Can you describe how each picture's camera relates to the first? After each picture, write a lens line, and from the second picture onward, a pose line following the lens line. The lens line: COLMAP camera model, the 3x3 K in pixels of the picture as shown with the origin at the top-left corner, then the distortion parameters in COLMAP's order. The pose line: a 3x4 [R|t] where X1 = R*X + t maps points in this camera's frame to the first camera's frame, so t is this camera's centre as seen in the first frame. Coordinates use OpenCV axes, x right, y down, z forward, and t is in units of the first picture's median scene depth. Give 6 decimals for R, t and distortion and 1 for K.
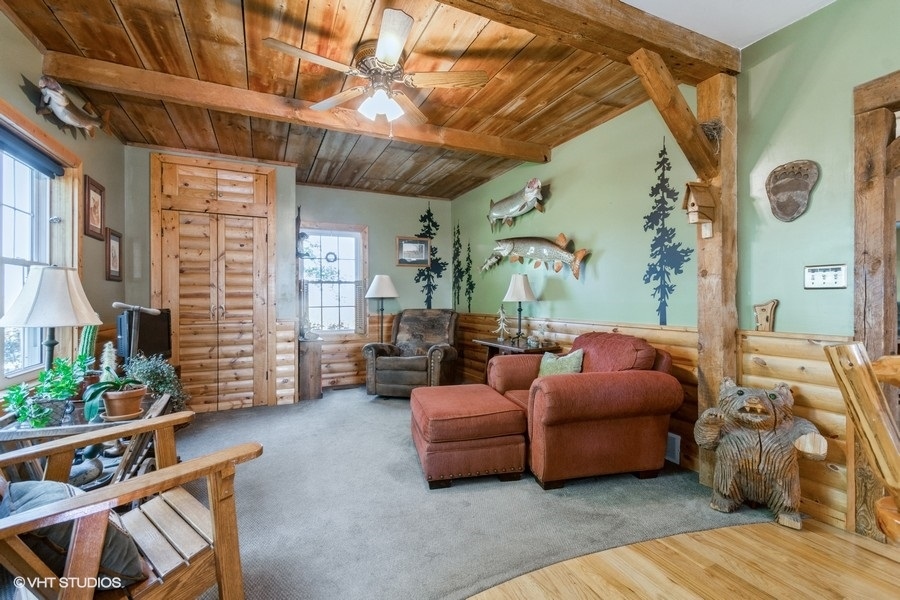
lens RADIAL K [[397.7, 0, 452.3], [0, 397.7, 300.2], [0, 0, 1]] dist [0.012948, -0.001652]
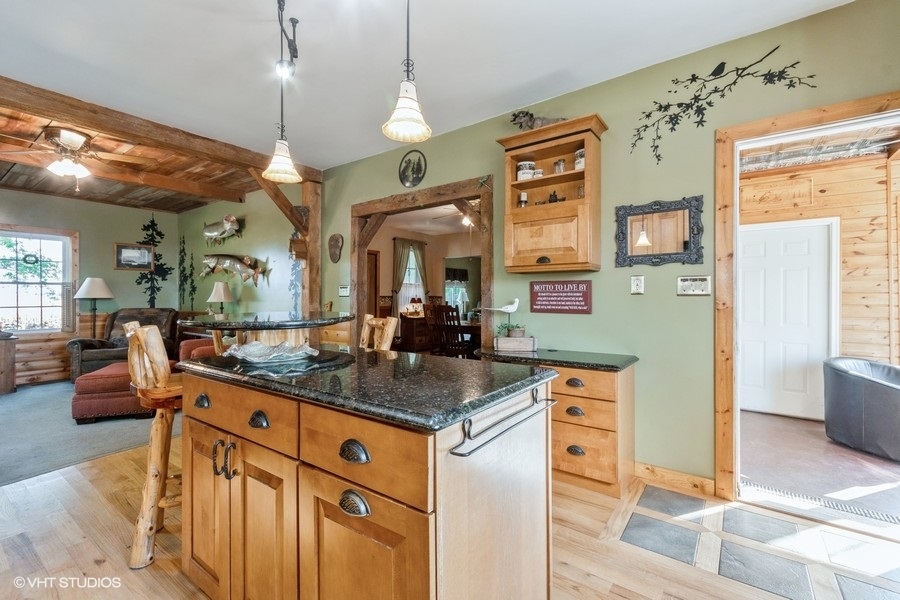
lens RADIAL K [[397.7, 0, 447.3], [0, 397.7, 296.9], [0, 0, 1]] dist [0.012948, -0.001652]
pose [[0.883750, 0.004355, 0.467940, 0.173055], [-0.001984, 0.999983, -0.005559, -0.006624], [-0.467956, 0.003984, 0.883743, -0.455576]]
